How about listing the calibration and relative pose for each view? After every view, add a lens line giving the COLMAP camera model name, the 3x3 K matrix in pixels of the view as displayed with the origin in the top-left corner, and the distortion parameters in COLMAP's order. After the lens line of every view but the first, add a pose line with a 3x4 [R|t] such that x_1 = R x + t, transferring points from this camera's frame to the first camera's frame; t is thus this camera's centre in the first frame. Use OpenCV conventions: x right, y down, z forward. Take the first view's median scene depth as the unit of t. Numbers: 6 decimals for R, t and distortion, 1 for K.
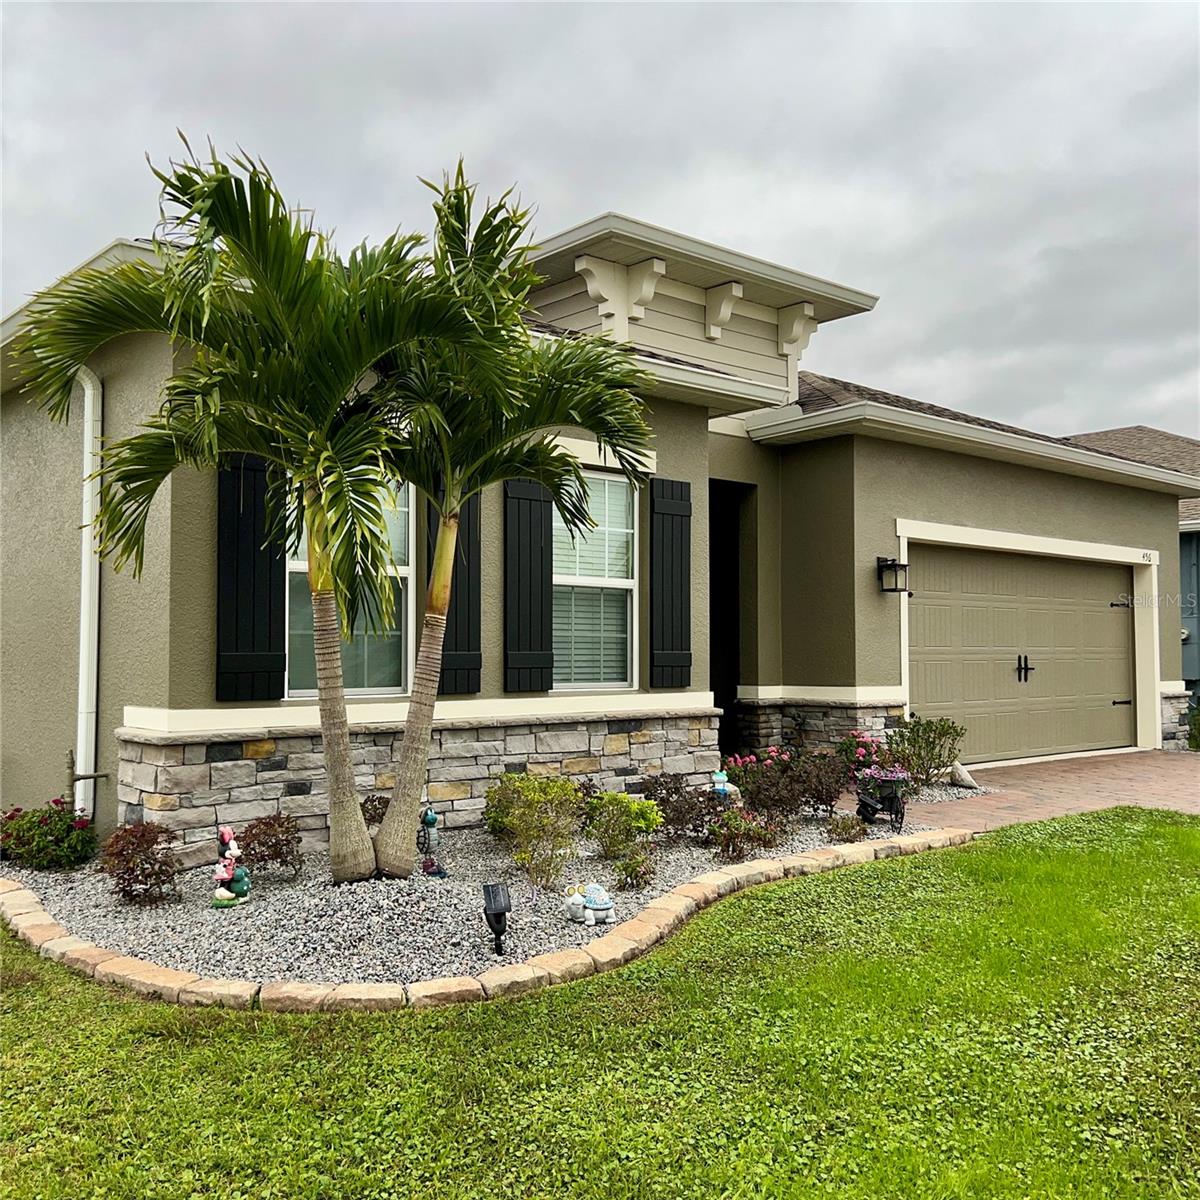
lens RADIAL K [[1207.5, 0, 595.8], [0, 1207.5, 607.1], [0, 0, 1]] dist [0.010558, 0.000000]
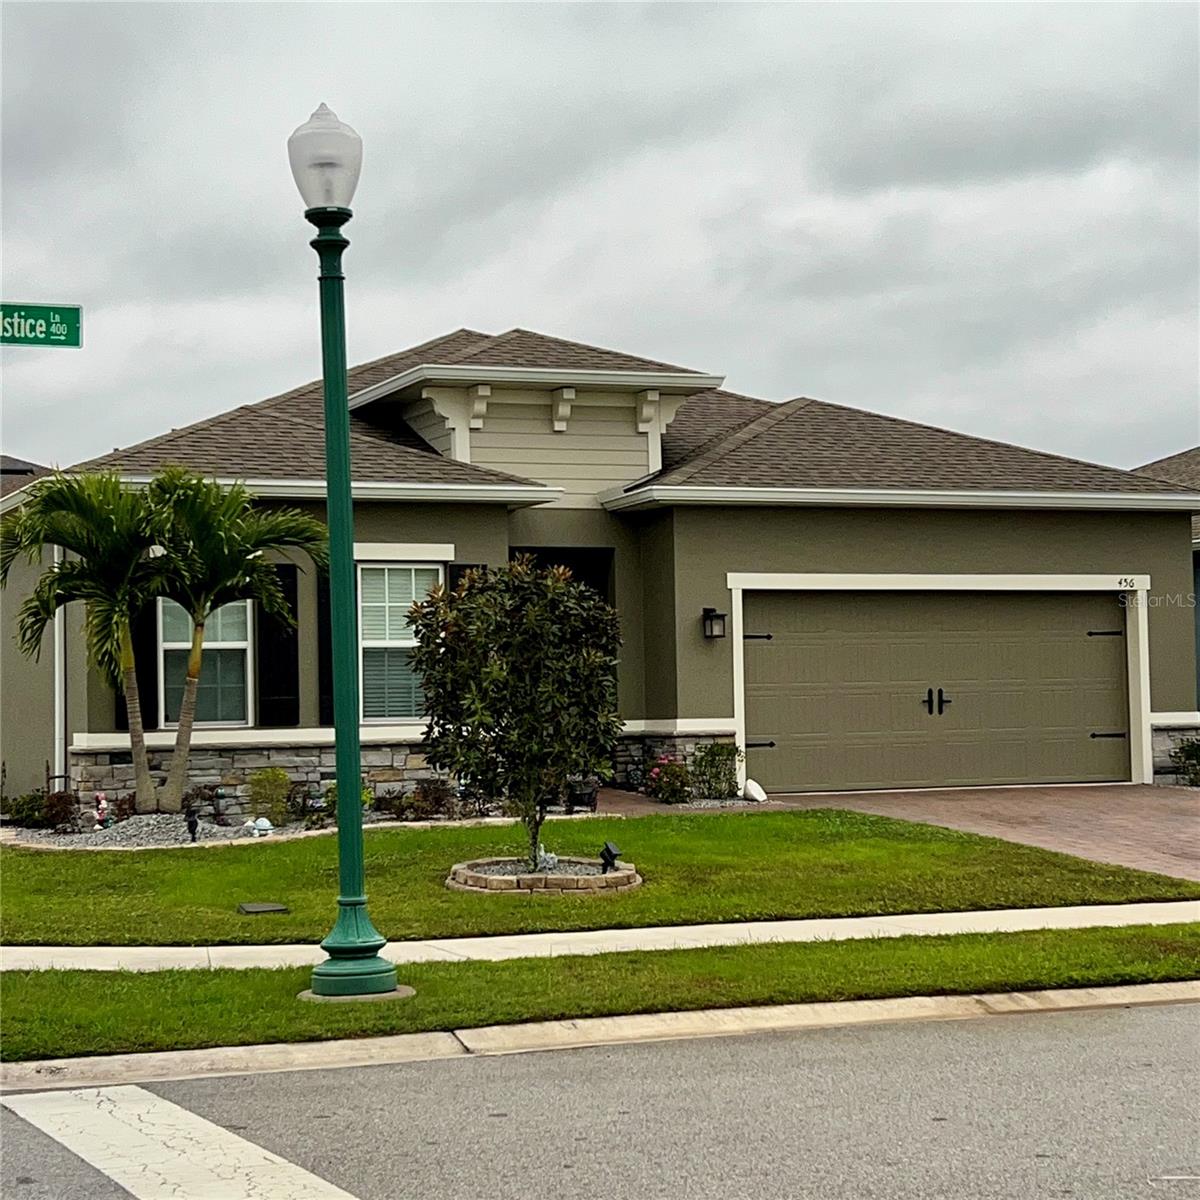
lens RADIAL K [[2437.9, 0, 601.1], [0, 2437.9, 598.5], [0, 0, 1]] dist [0.021940, 0.000000]
pose [[0.948694, -0.030966, -0.314676, 0.930682], [0.030722, 0.999512, -0.005736, -0.042757], [0.314700, -0.004226, 0.949182, -1.340655]]
